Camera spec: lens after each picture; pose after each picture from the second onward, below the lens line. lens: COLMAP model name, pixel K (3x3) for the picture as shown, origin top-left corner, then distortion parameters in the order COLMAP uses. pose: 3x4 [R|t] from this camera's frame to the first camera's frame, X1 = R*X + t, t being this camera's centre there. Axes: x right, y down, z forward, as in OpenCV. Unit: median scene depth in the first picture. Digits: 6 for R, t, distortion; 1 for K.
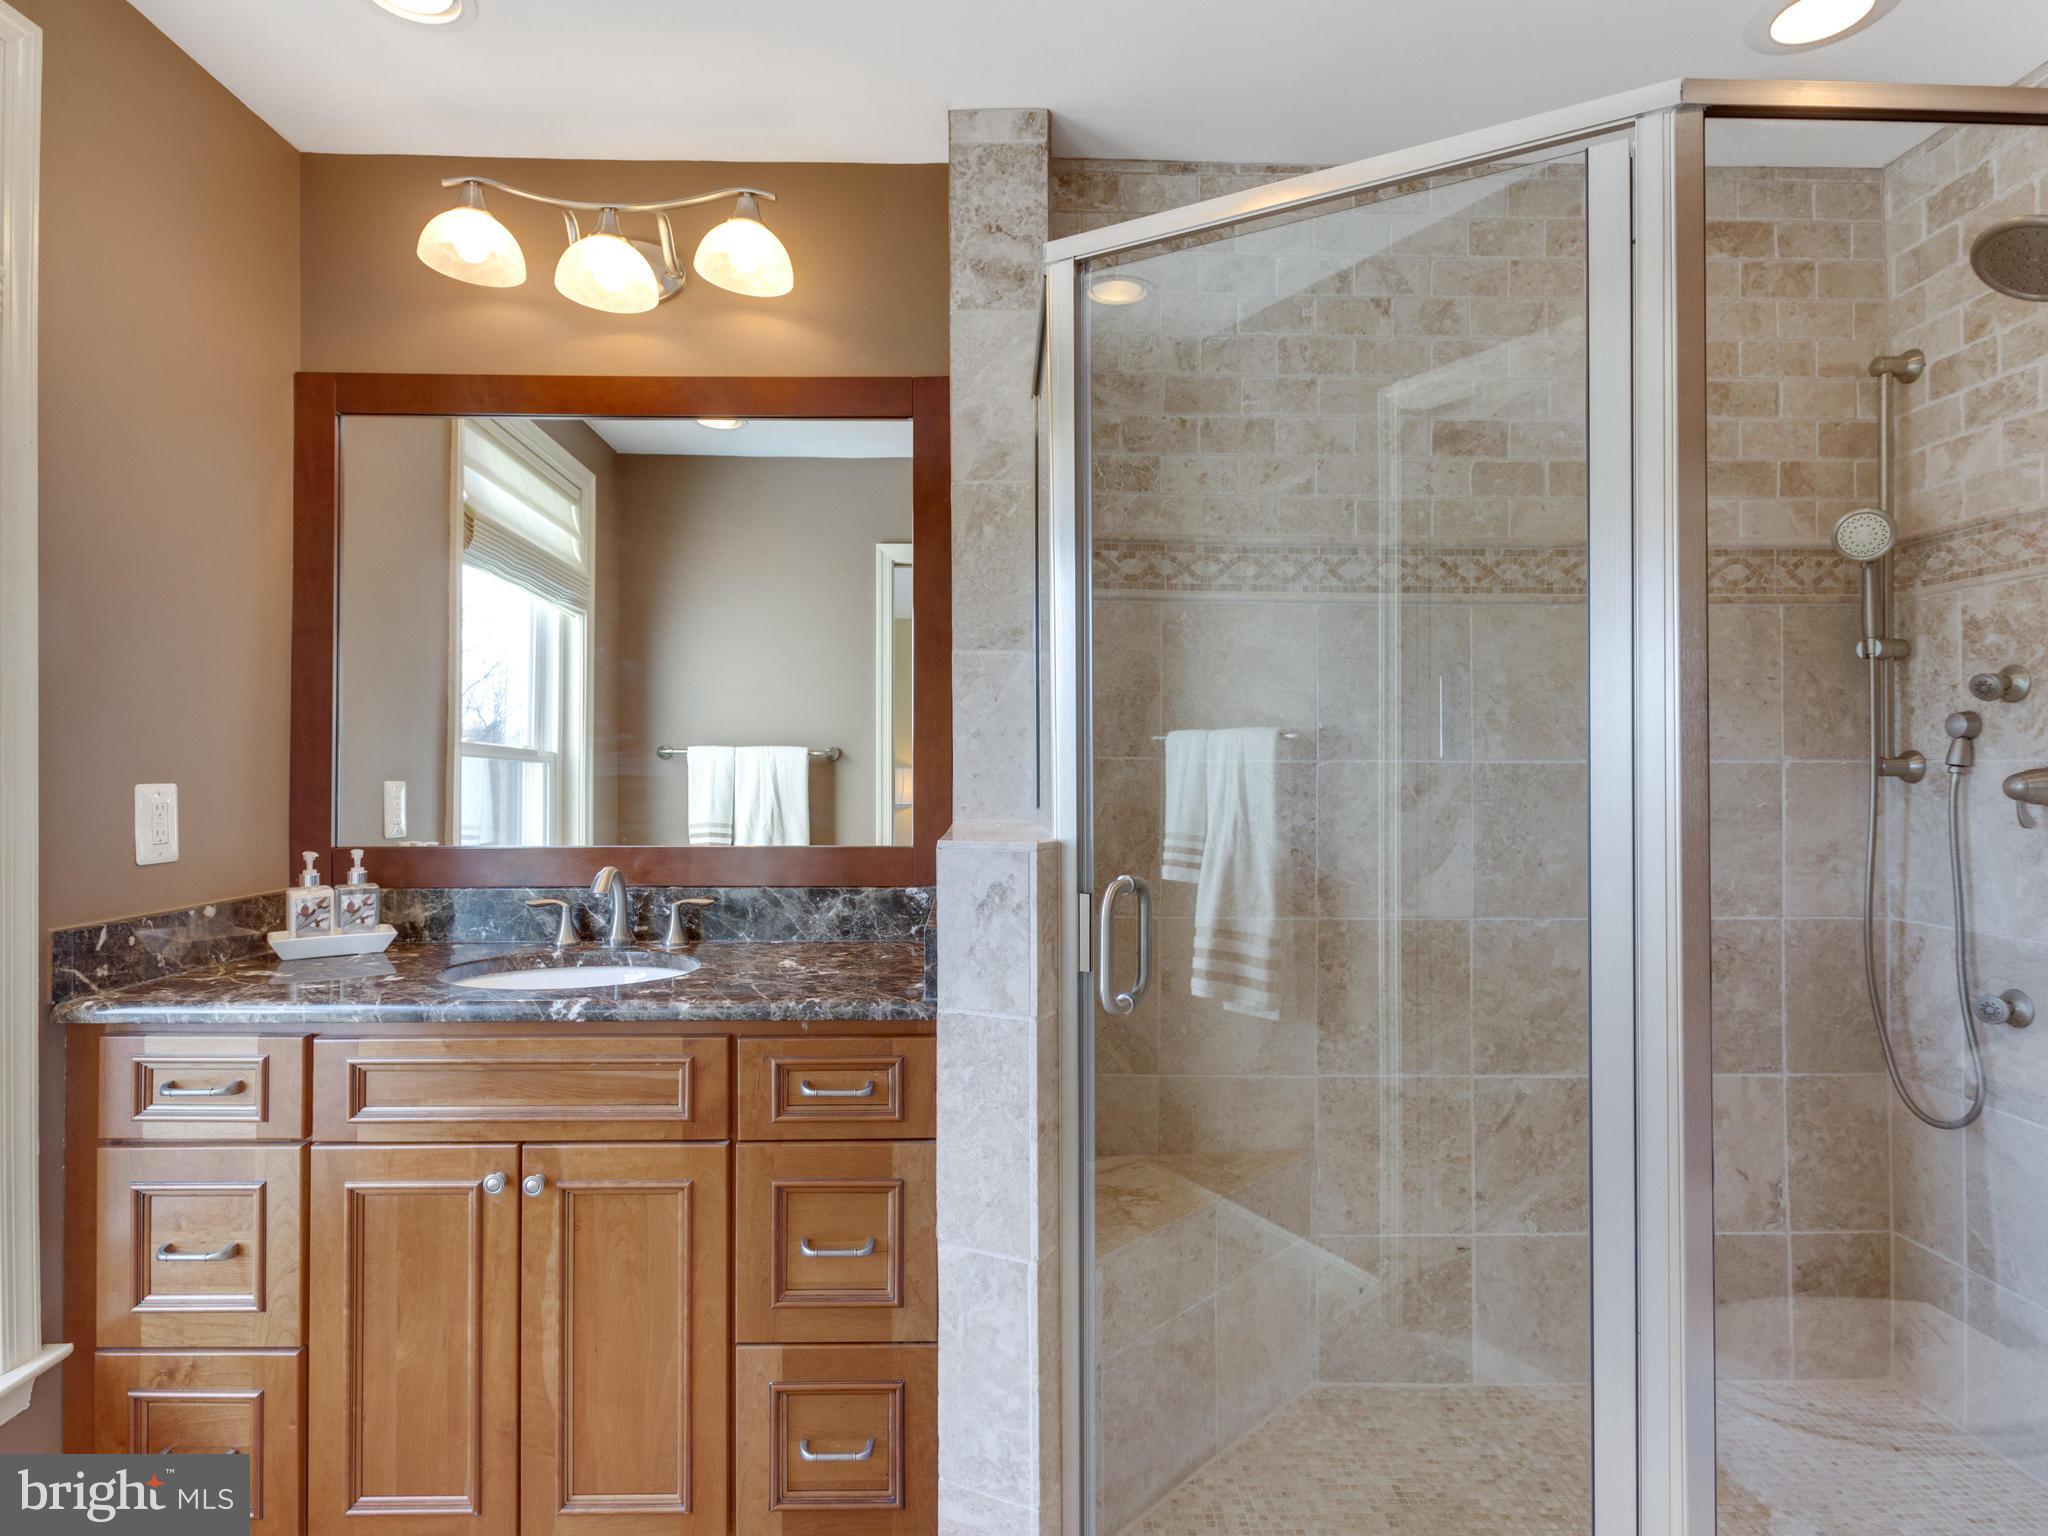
lens RADIAL K [[1083.0, 0, 1032.8], [0, 1083.0, 762.2], [0, 0, 1]] dist [-0.001289, -0.001056]
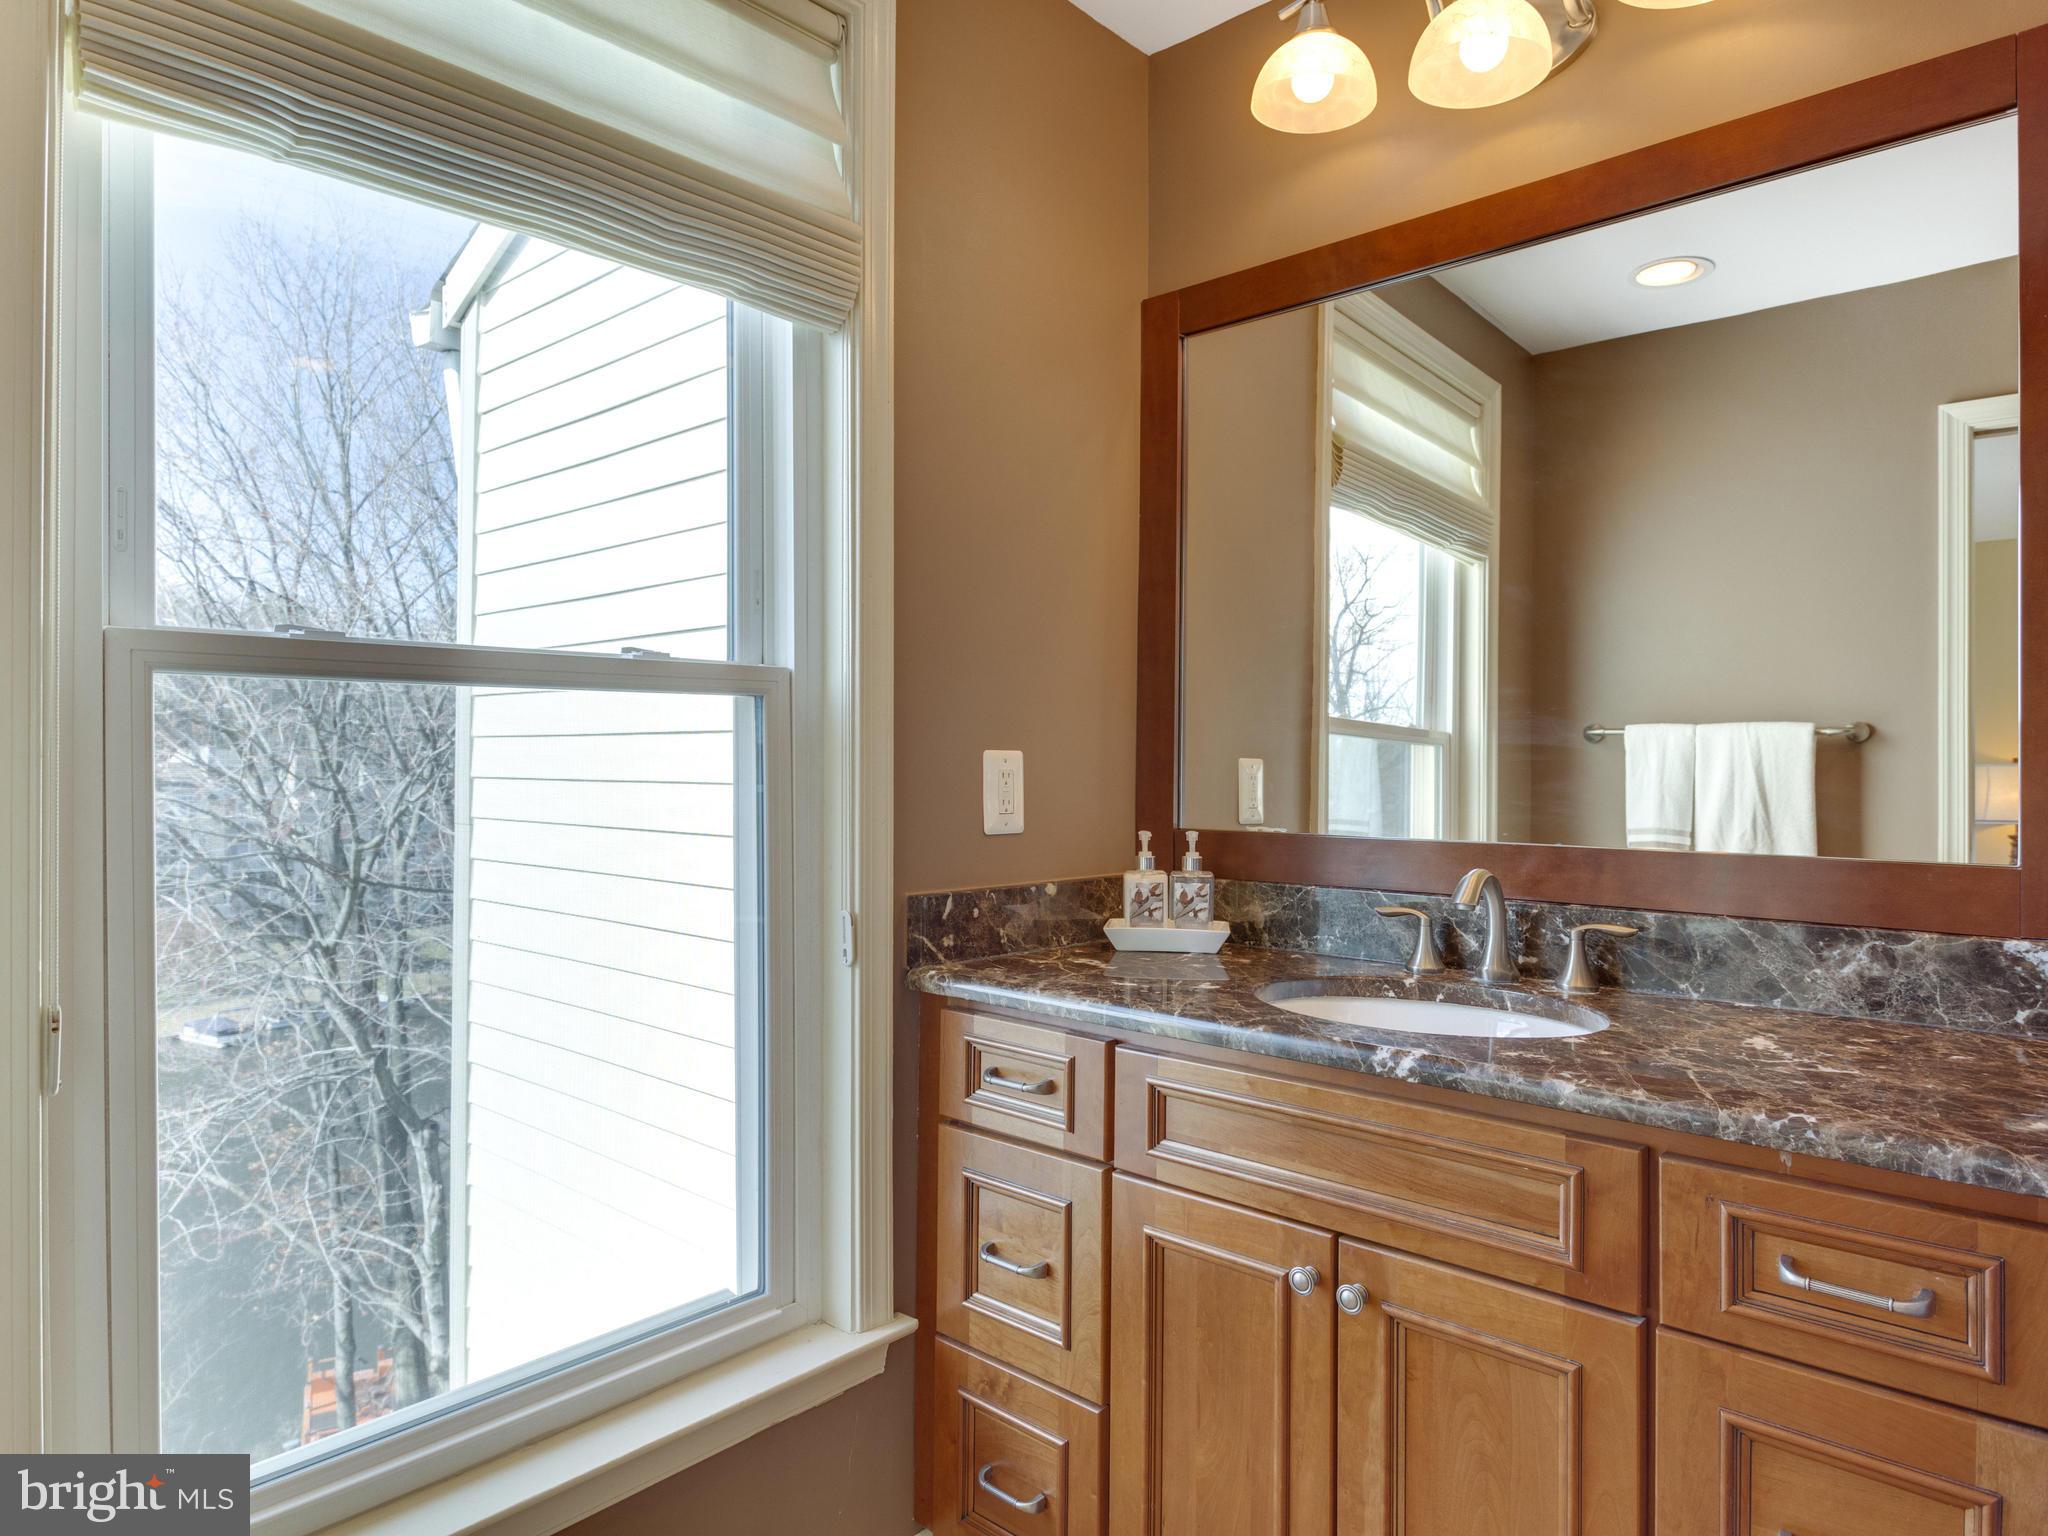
lens RADIAL K [[1218.0, 0, 1024.1], [0, 1218.0, 770.5], [0, 0, 1]] dist [0.003026, -0.004965]
pose [[0.706135, 0.000498, -0.708077, -0.039355], [-0.000031, 1.000000, 0.000673, 0.037815], [0.708077, -0.000453, 0.706135, 0.263155]]
